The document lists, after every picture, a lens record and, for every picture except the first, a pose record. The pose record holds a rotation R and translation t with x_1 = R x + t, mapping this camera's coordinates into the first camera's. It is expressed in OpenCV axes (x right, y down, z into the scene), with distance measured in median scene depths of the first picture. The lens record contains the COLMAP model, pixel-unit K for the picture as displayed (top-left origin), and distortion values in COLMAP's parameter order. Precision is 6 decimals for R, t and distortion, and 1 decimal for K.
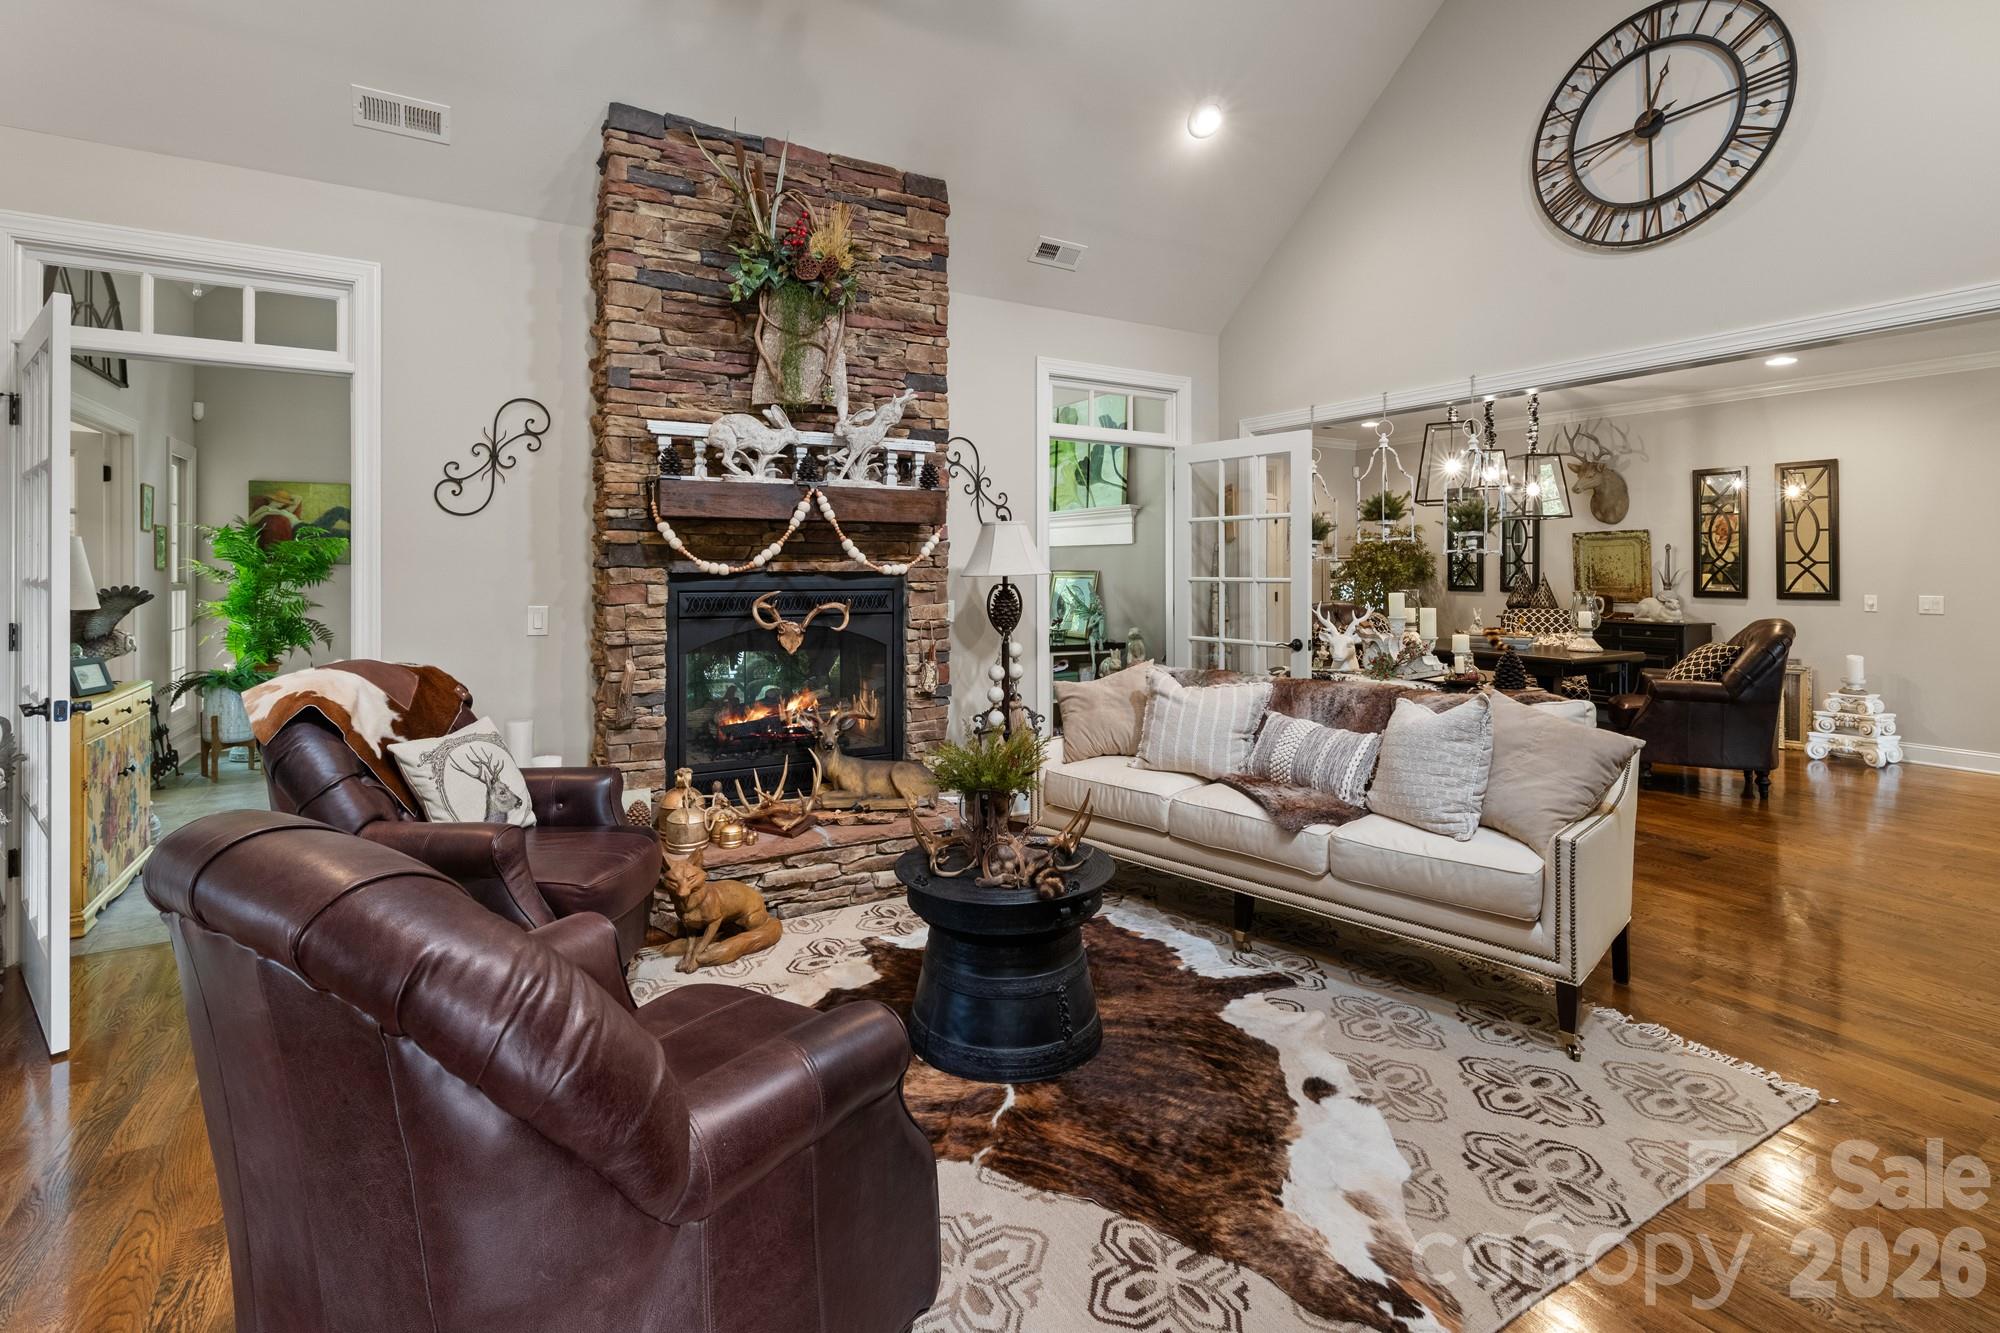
lens RADIAL K [[924.1, 0, 993.5], [0, 924.1, 566.0], [0, 0, 1]] dist [0.001950, 0.000675]
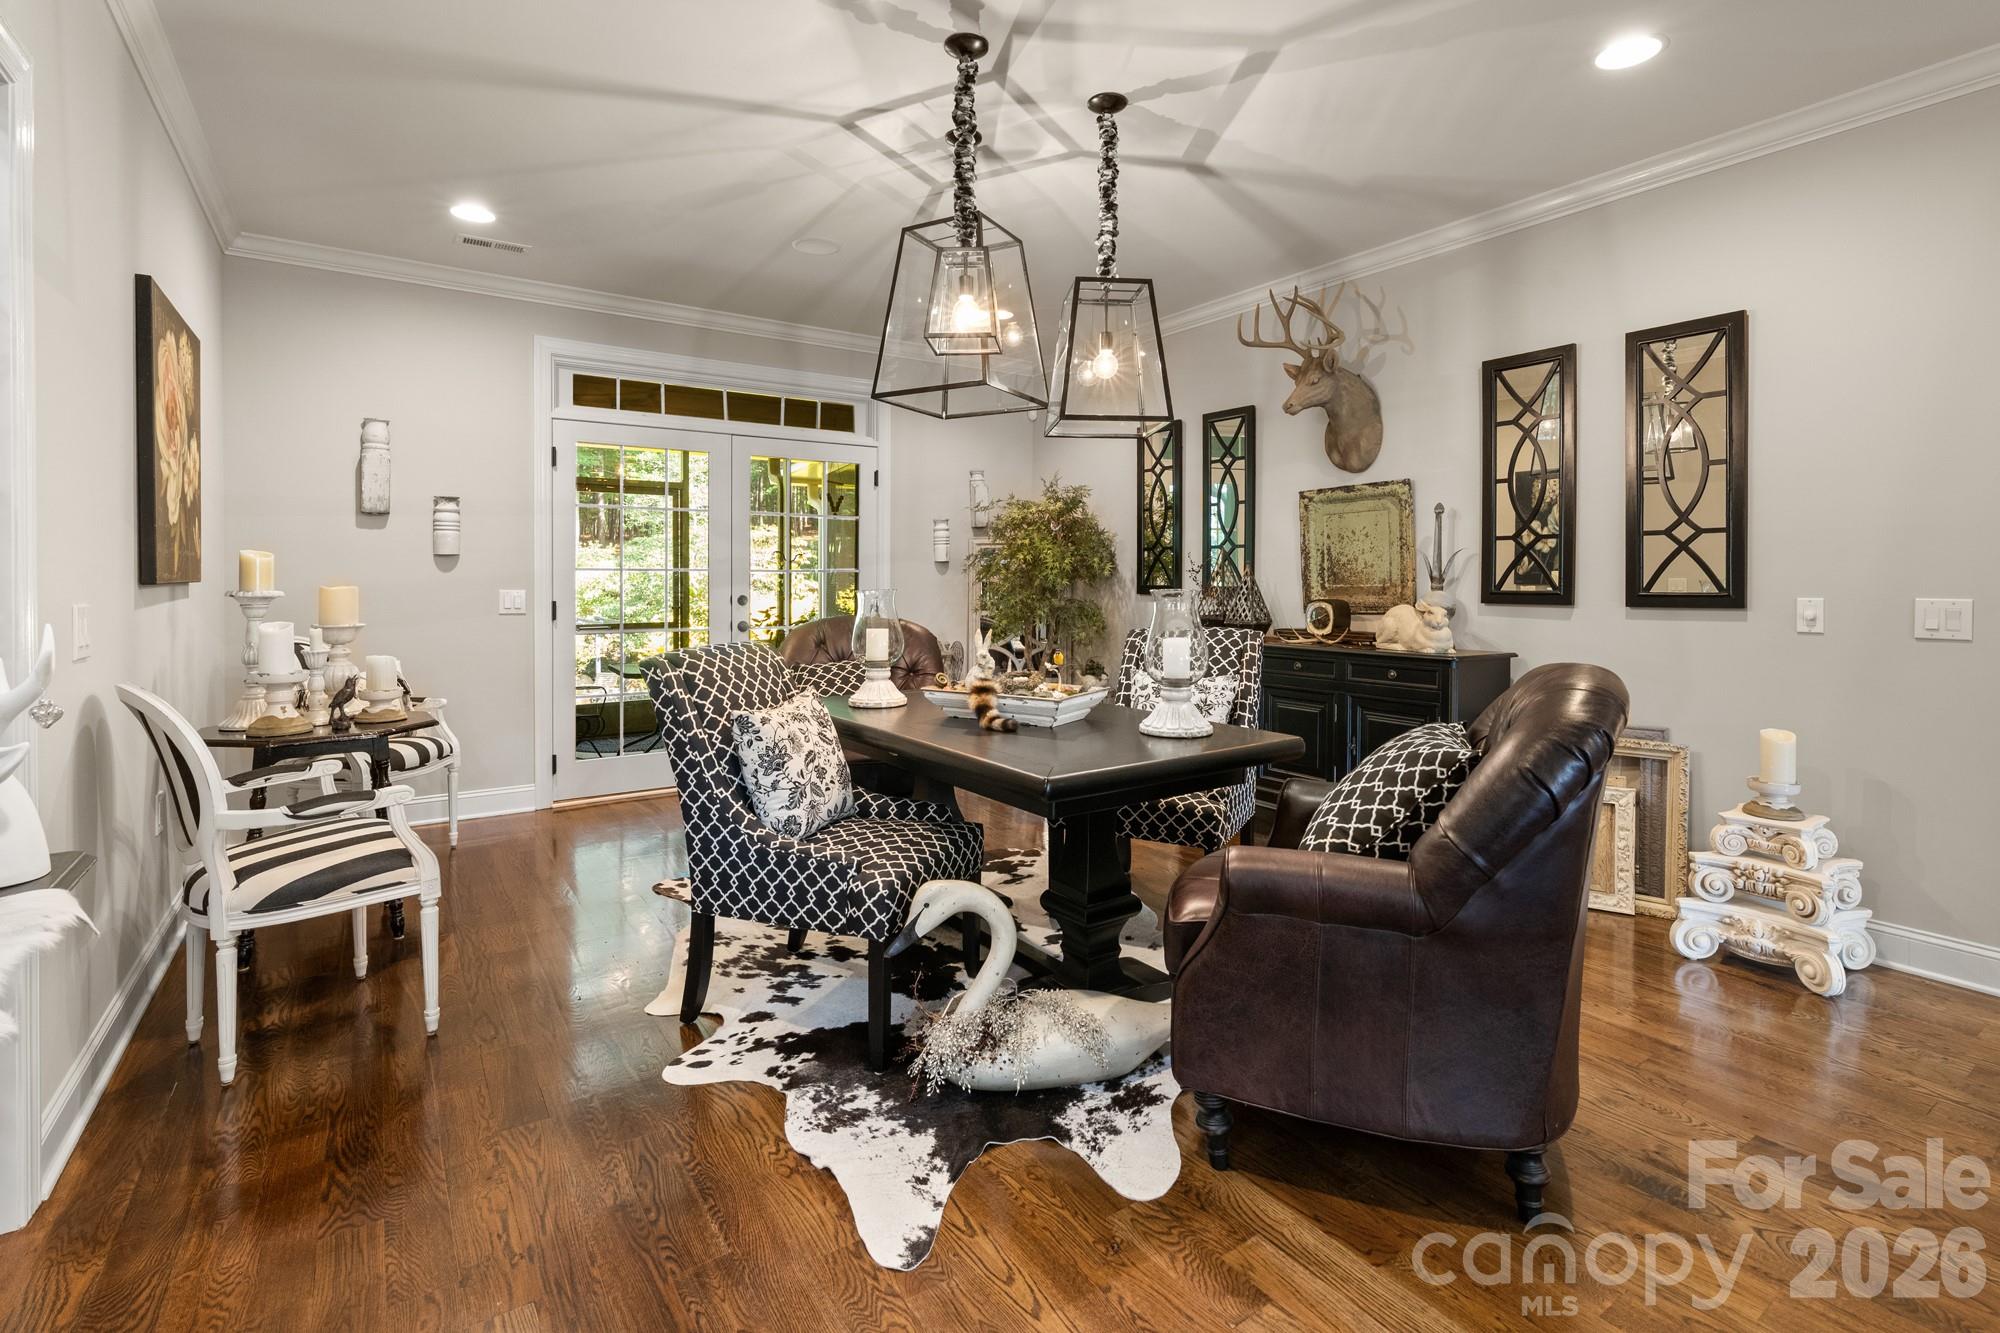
lens RADIAL K [[924.1, 0, 992.1], [0, 924.1, 592.6], [0, 0, 1]] dist [0.001950, 0.000675]
pose [[0.997860, -0.002788, 0.065329, 0.351025], [0.001491, 0.999801, 0.019892, 0.013171], [-0.065372, -0.019752, 0.997665, 0.390006]]
